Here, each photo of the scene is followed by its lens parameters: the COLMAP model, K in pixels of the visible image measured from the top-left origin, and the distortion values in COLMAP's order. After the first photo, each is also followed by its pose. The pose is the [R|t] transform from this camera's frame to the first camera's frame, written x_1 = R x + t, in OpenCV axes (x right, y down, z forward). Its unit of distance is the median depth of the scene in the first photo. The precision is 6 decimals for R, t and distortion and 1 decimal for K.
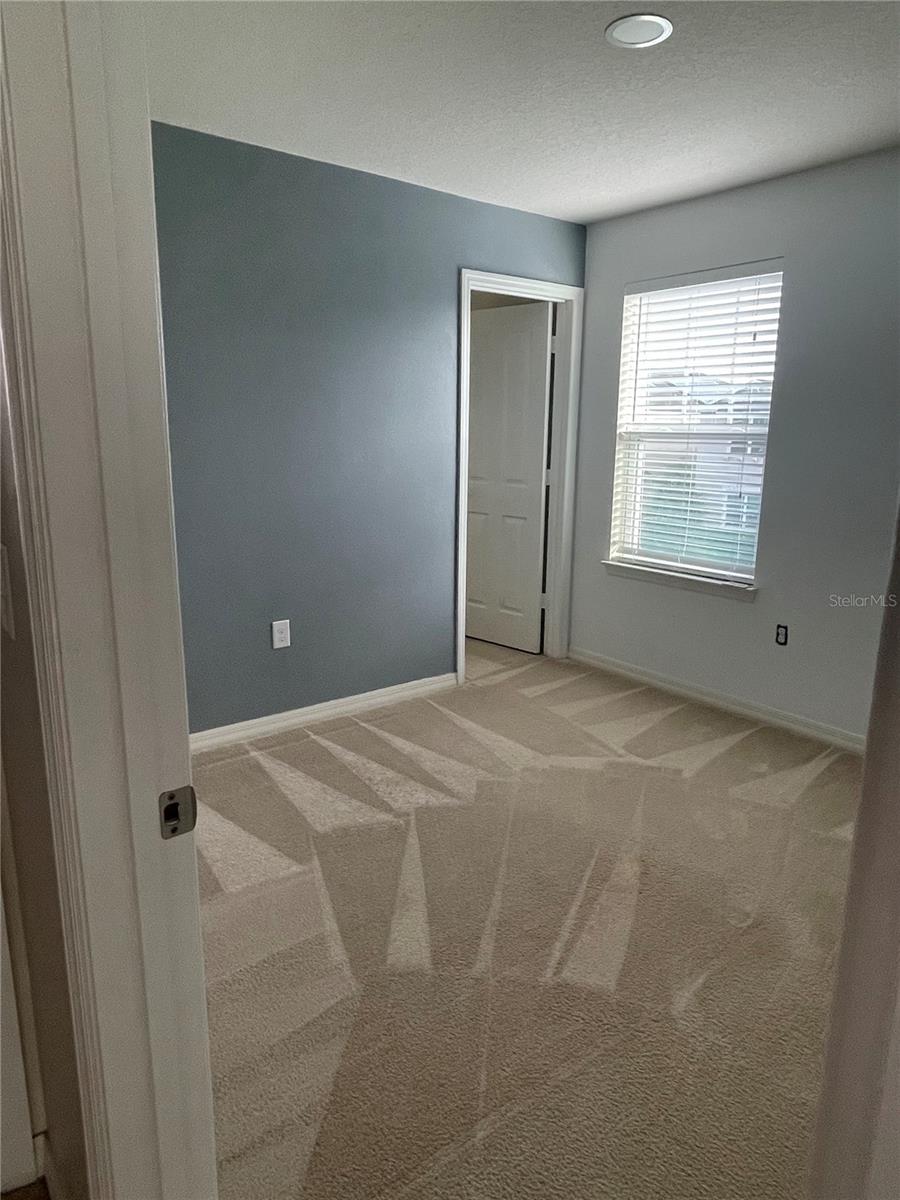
lens RADIAL K [[756.5, 0, 467.0], [0, 756.5, 580.2], [0, 0, 1]] dist [0.019848, -0.036285]
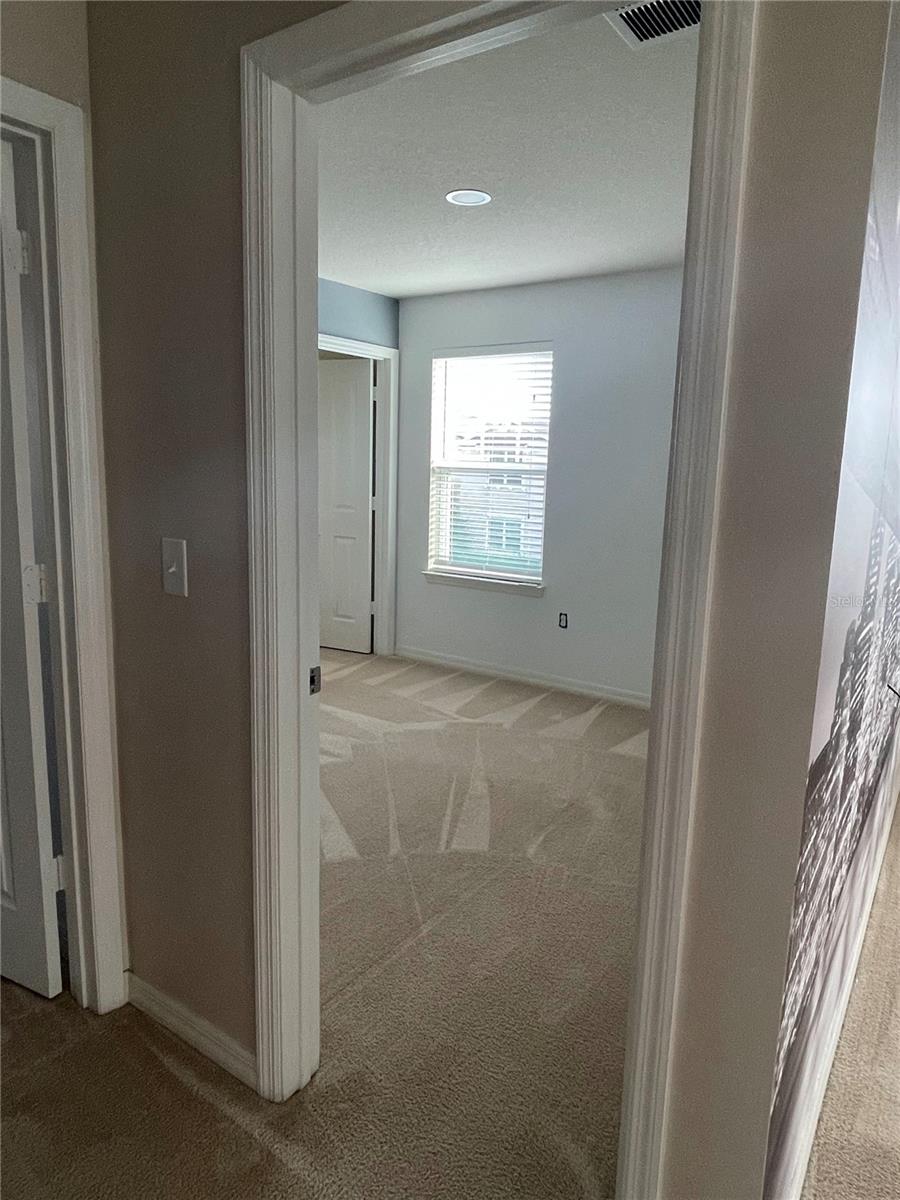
lens RADIAL K [[756.5, 0, 467.0], [0, 756.5, 580.2], [0, 0, 1]] dist [0.019848, -0.036285]
pose [[0.952553, -0.033948, 0.302473, -0.146518], [0.045378, 0.998494, -0.030839, 0.035250], [-0.300971, 0.043101, 0.952659, -0.218842]]
